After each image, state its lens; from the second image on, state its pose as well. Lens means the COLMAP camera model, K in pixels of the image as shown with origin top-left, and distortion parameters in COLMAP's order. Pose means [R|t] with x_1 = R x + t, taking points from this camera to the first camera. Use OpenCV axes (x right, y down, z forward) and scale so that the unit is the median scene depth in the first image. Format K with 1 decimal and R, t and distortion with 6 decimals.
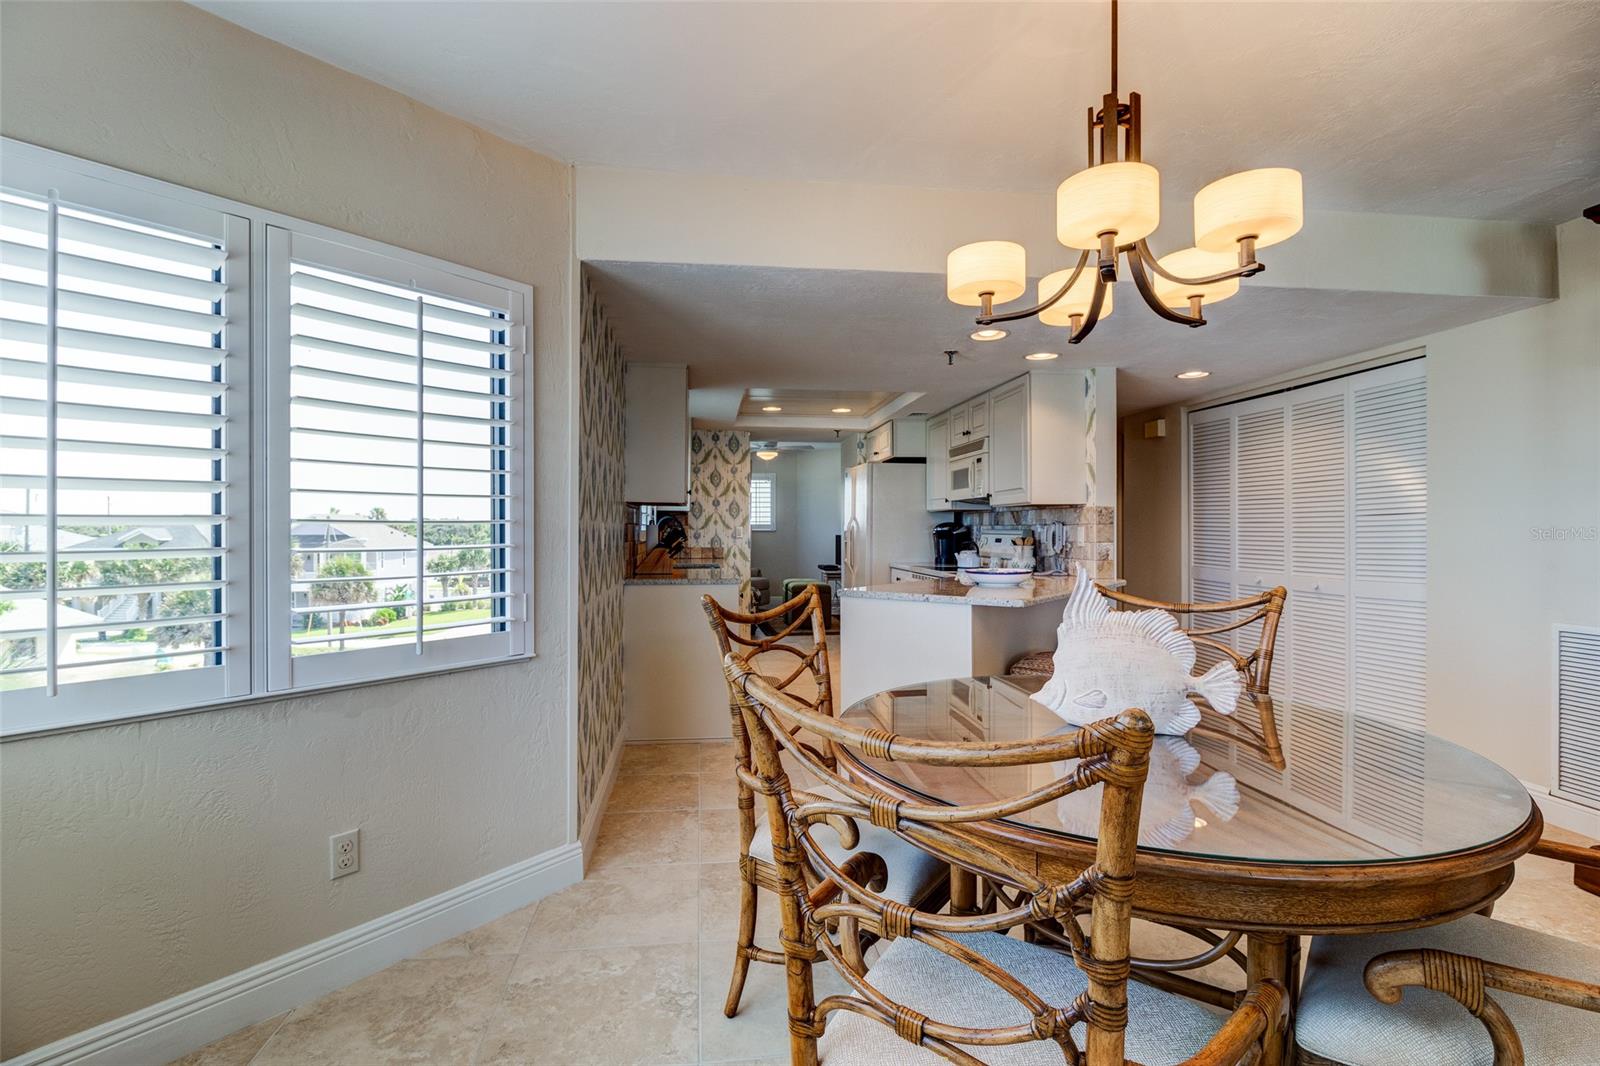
lens RADIAL K [[740.6, 0, 794.7], [0, 740.6, 529.6], [0, 0, 1]] dist [-0.000859, -0.007420]
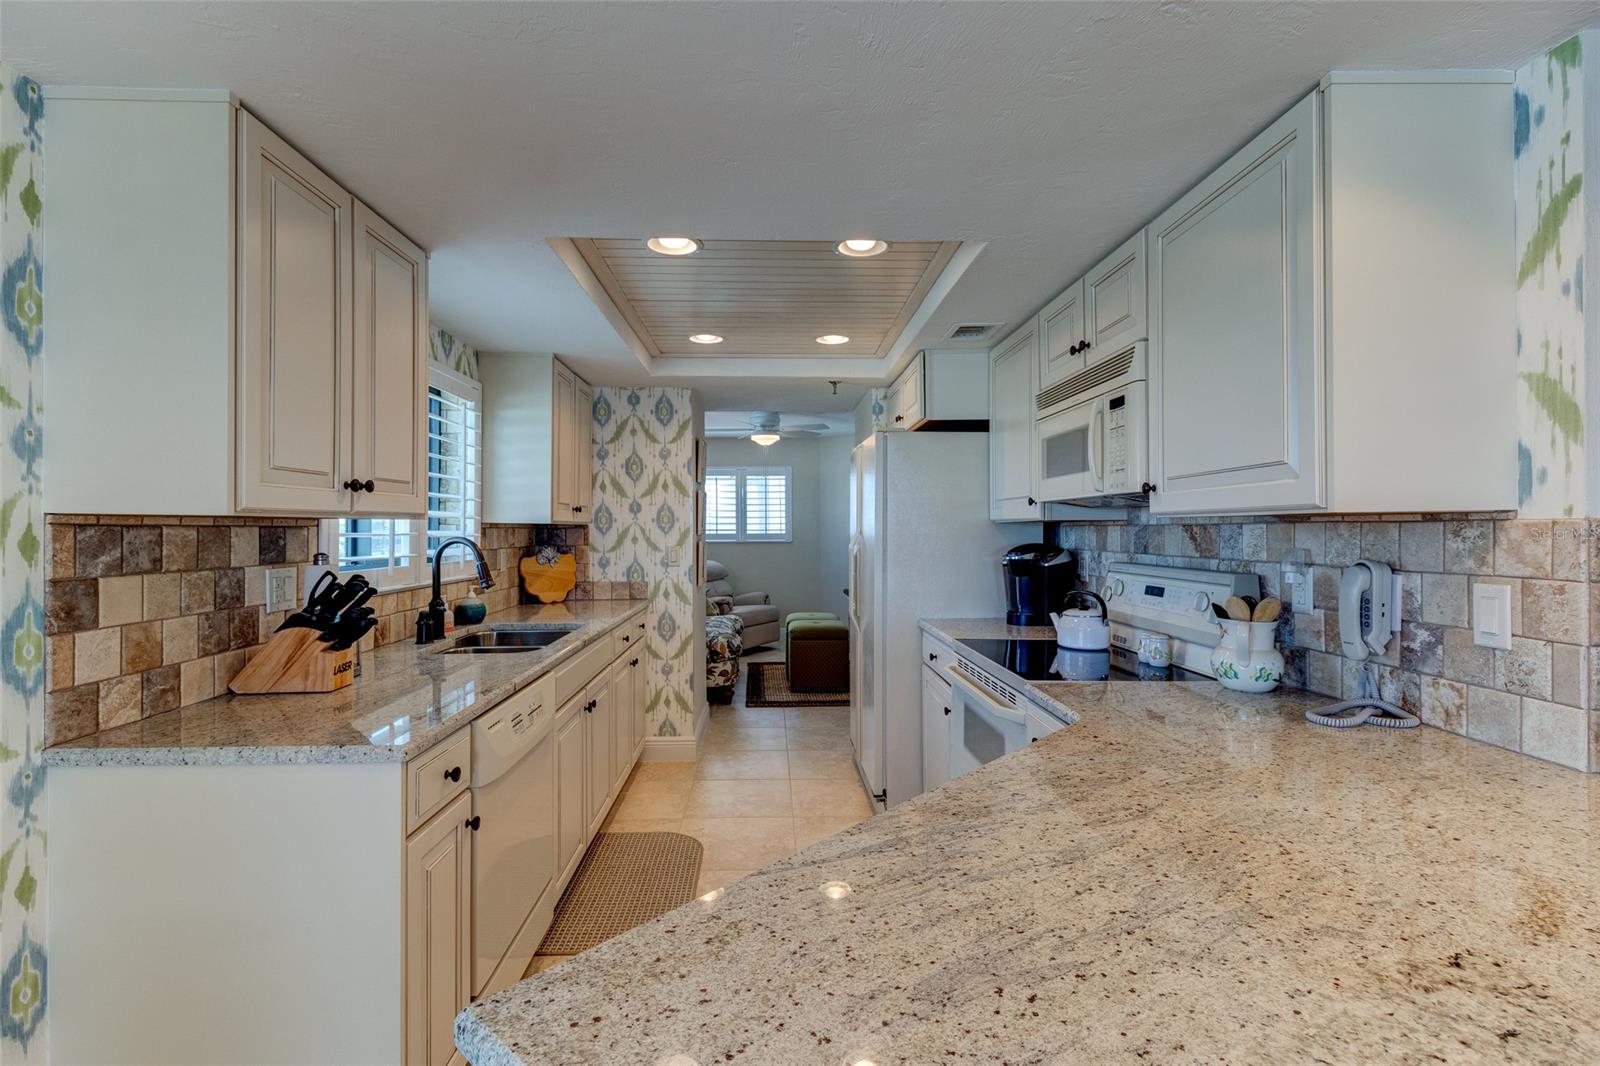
lens RADIAL K [[740.6, 0, 794.7], [0, 740.6, 529.6], [0, 0, 1]] dist [-0.000859, -0.007420]
pose [[0.996160, -0.003296, -0.087492, 0.084492], [0.003088, 0.999992, -0.002508, -0.018274], [0.087499, 0.002228, 0.996162, 0.457095]]
